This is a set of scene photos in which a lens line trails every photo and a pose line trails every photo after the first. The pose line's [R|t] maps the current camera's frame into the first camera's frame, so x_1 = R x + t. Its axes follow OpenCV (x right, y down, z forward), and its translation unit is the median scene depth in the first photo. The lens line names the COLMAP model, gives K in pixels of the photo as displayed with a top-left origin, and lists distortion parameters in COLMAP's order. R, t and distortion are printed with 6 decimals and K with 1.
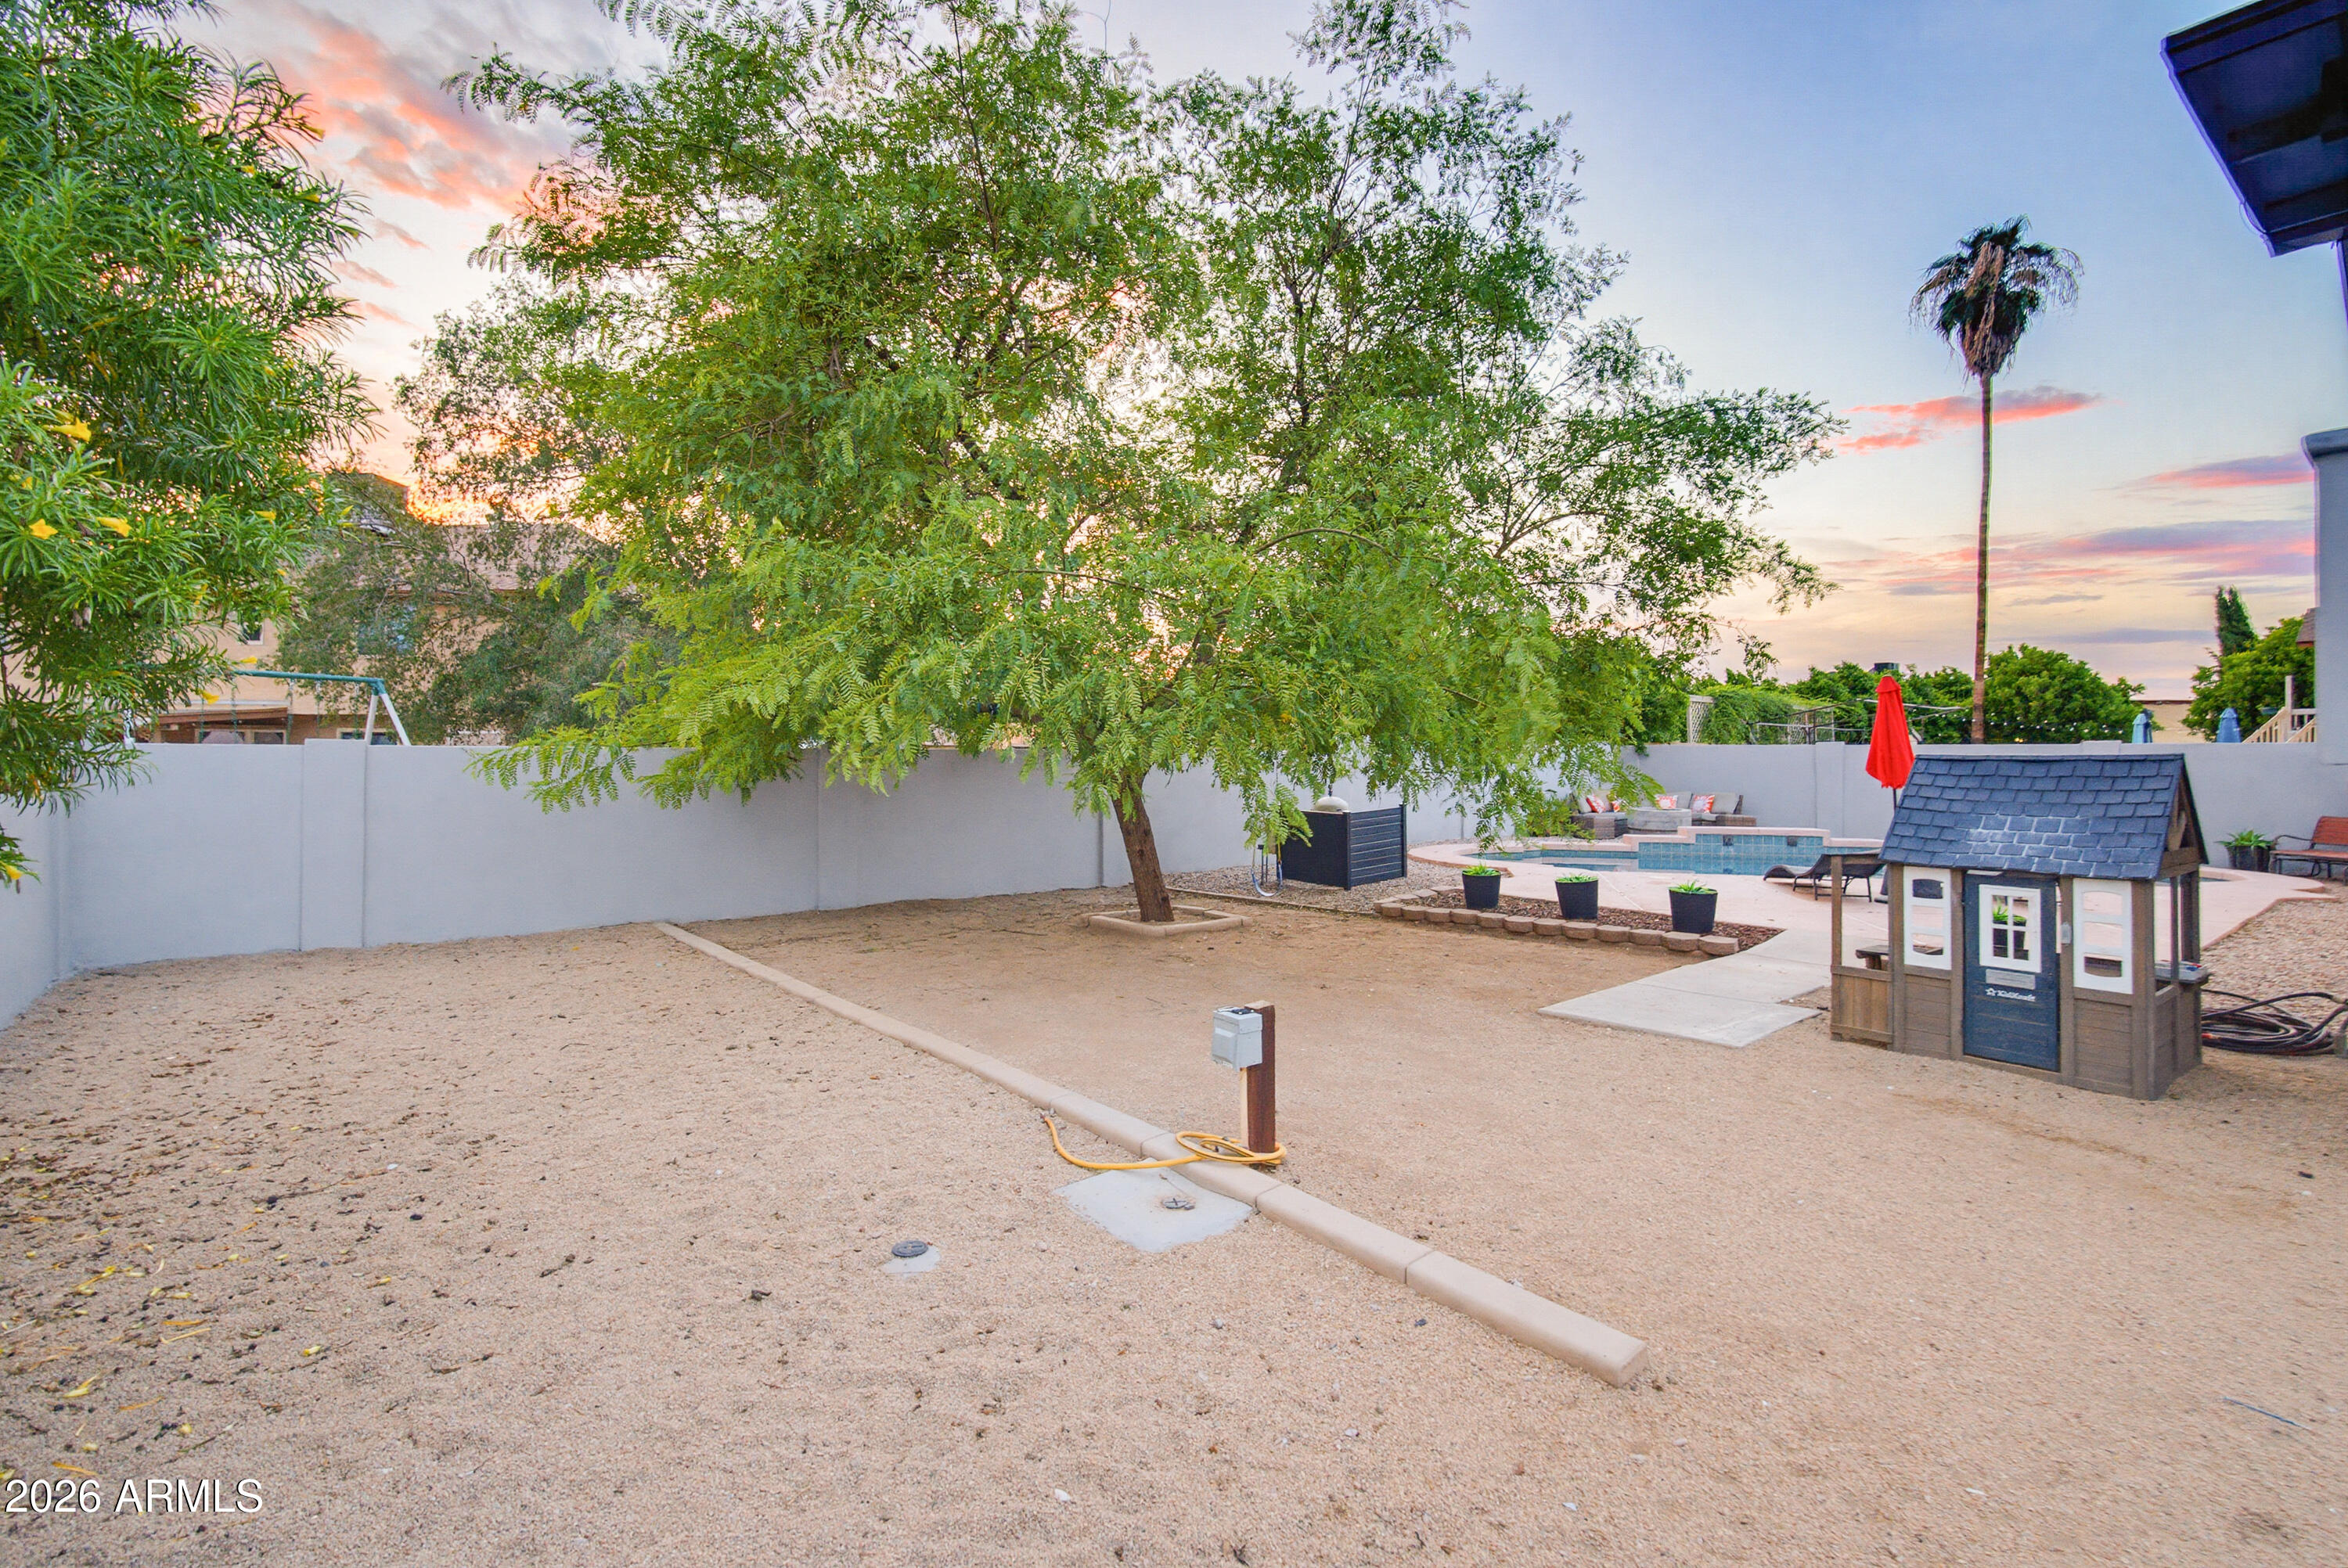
lens RADIAL K [[1107.8, 0, 1206.8], [0, 1107.8, 717.7], [0, 0, 1]] dist [-0.002091, -0.000246]
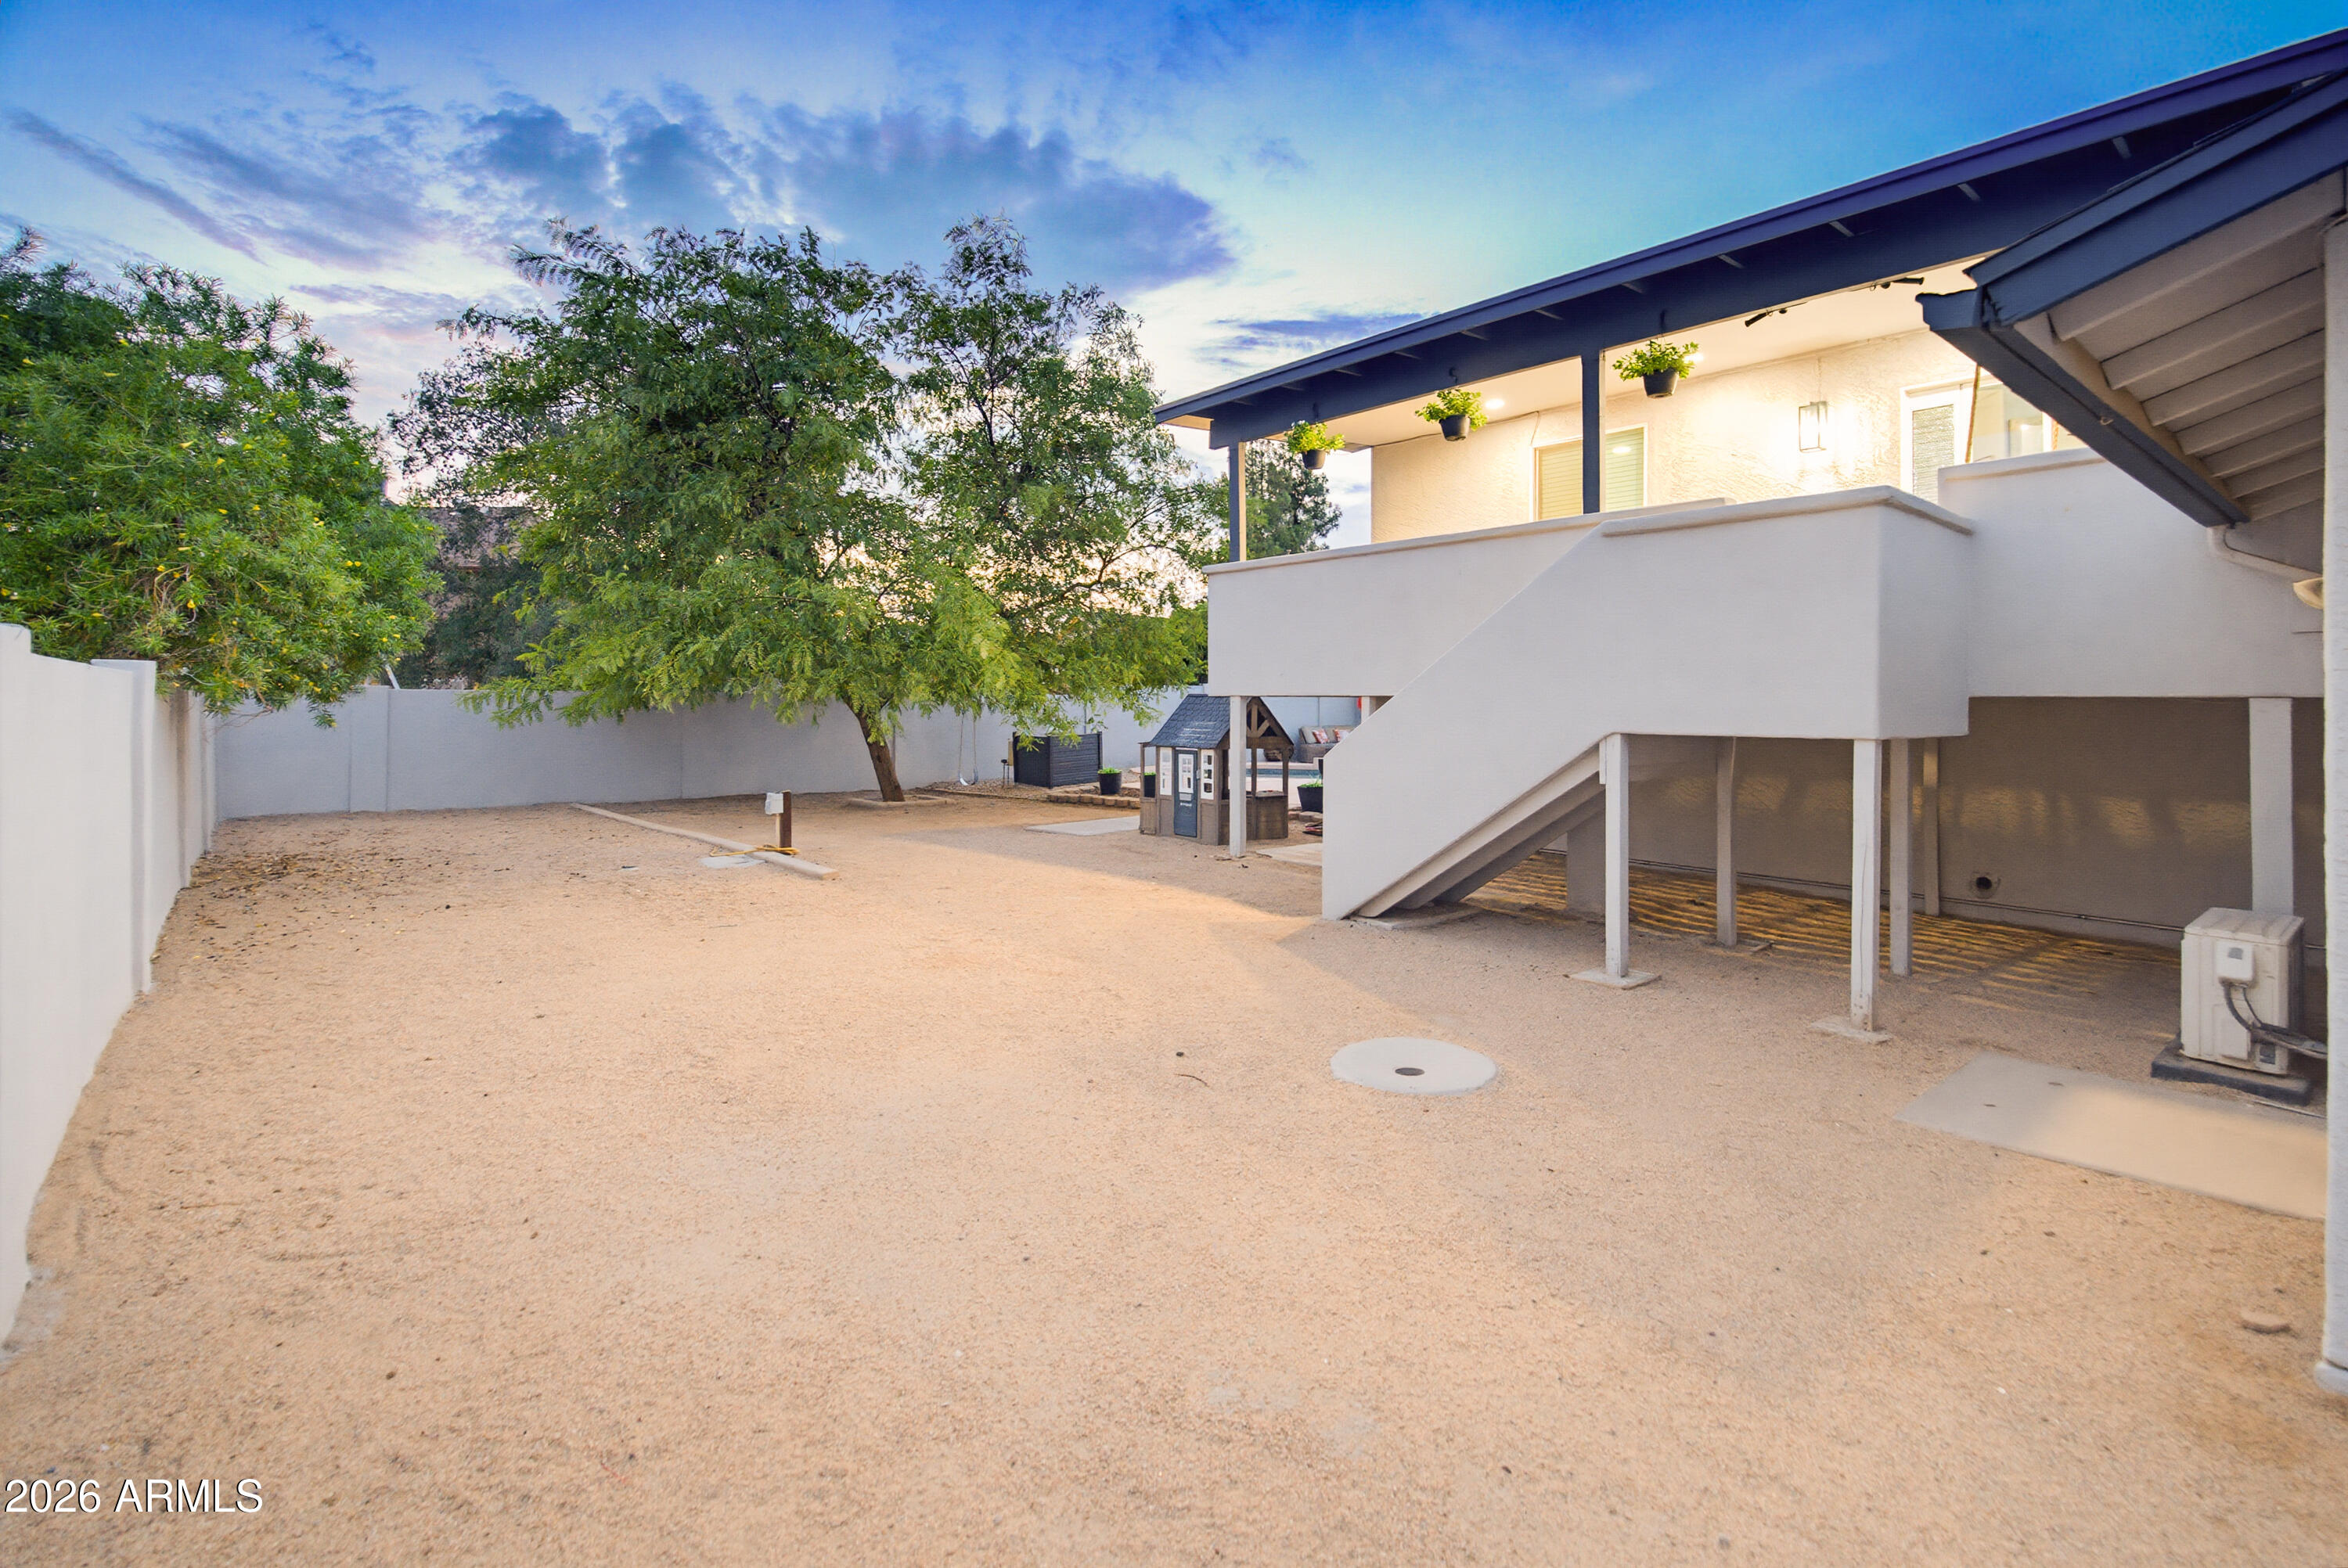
lens RADIAL K [[1134.1, 0, 1141.8], [0, 1134.1, 651.5], [0, 0, 1]] dist [0.023661, 0.000041]
pose [[0.999606, -0.000656, -0.028067, 0.369816], [0.000319, 0.999928, -0.011995, -0.008730], [0.028072, 0.011981, 0.999534, -0.612318]]
